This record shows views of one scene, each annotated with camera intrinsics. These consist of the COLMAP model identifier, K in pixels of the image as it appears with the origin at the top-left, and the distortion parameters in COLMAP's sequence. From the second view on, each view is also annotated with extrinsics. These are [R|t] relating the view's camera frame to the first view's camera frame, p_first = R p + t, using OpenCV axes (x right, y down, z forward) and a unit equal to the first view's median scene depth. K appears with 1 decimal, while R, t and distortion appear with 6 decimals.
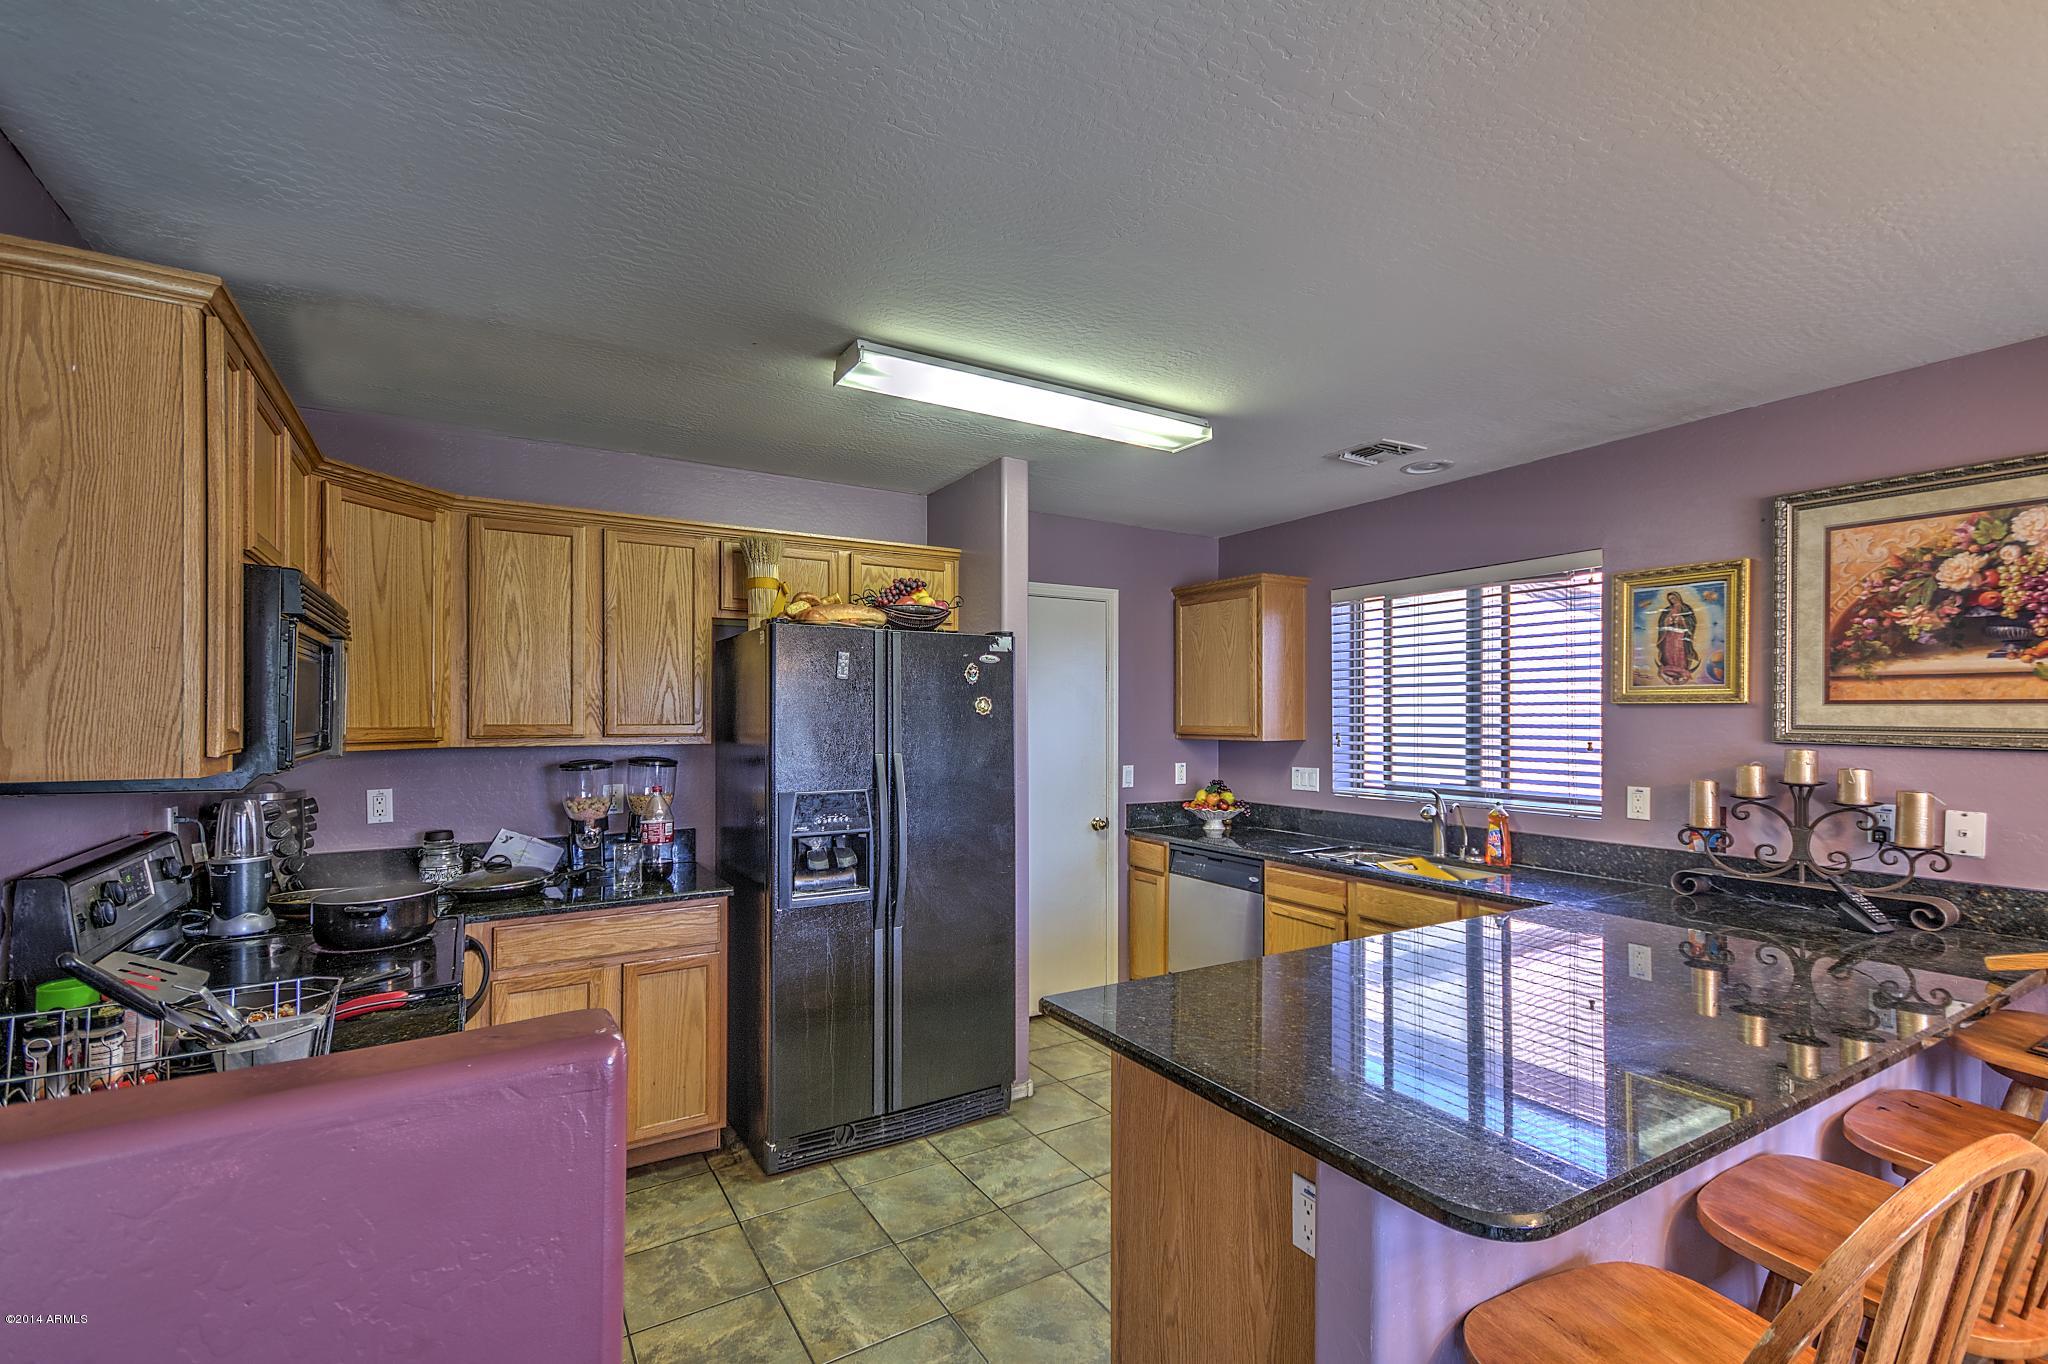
lens RADIAL K [[897.2, 0, 1027.3], [0, 897.2, 720.0], [0, 0, 1]] dist [0.027532, -0.000319]
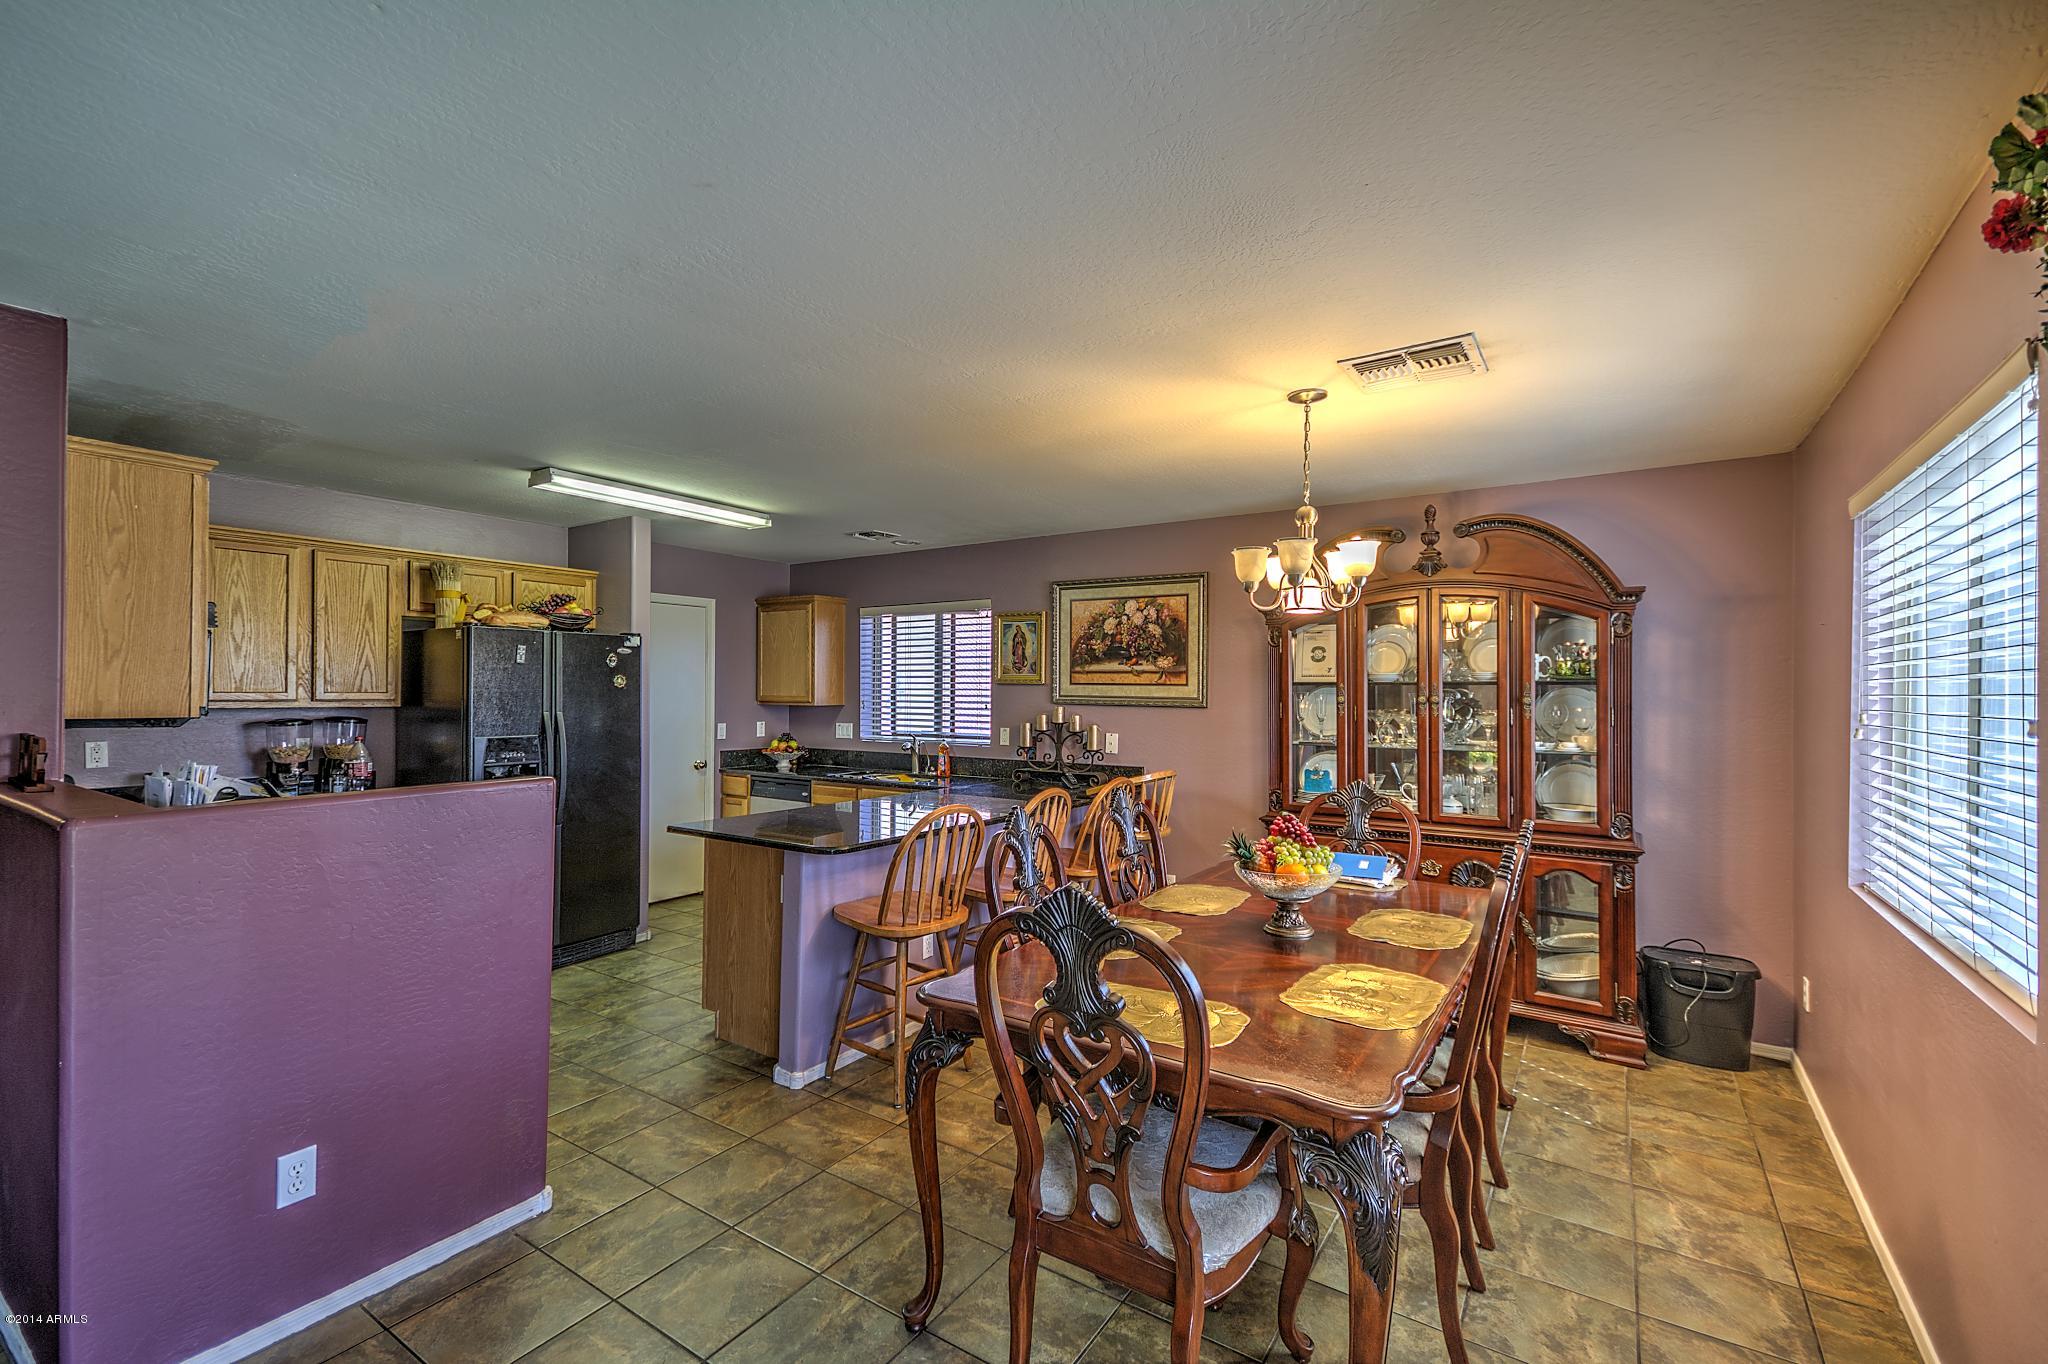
lens RADIAL K [[897.2, 0, 1021.3], [0, 897.2, 689.2], [0, 0, 1]] dist [0.027532, -0.000319]
pose [[0.913021, 0.005887, 0.407869, -0.050550], [-0.003791, 0.999975, -0.005945, 0.004452], [-0.407894, 0.003882, 0.913021, -0.689137]]
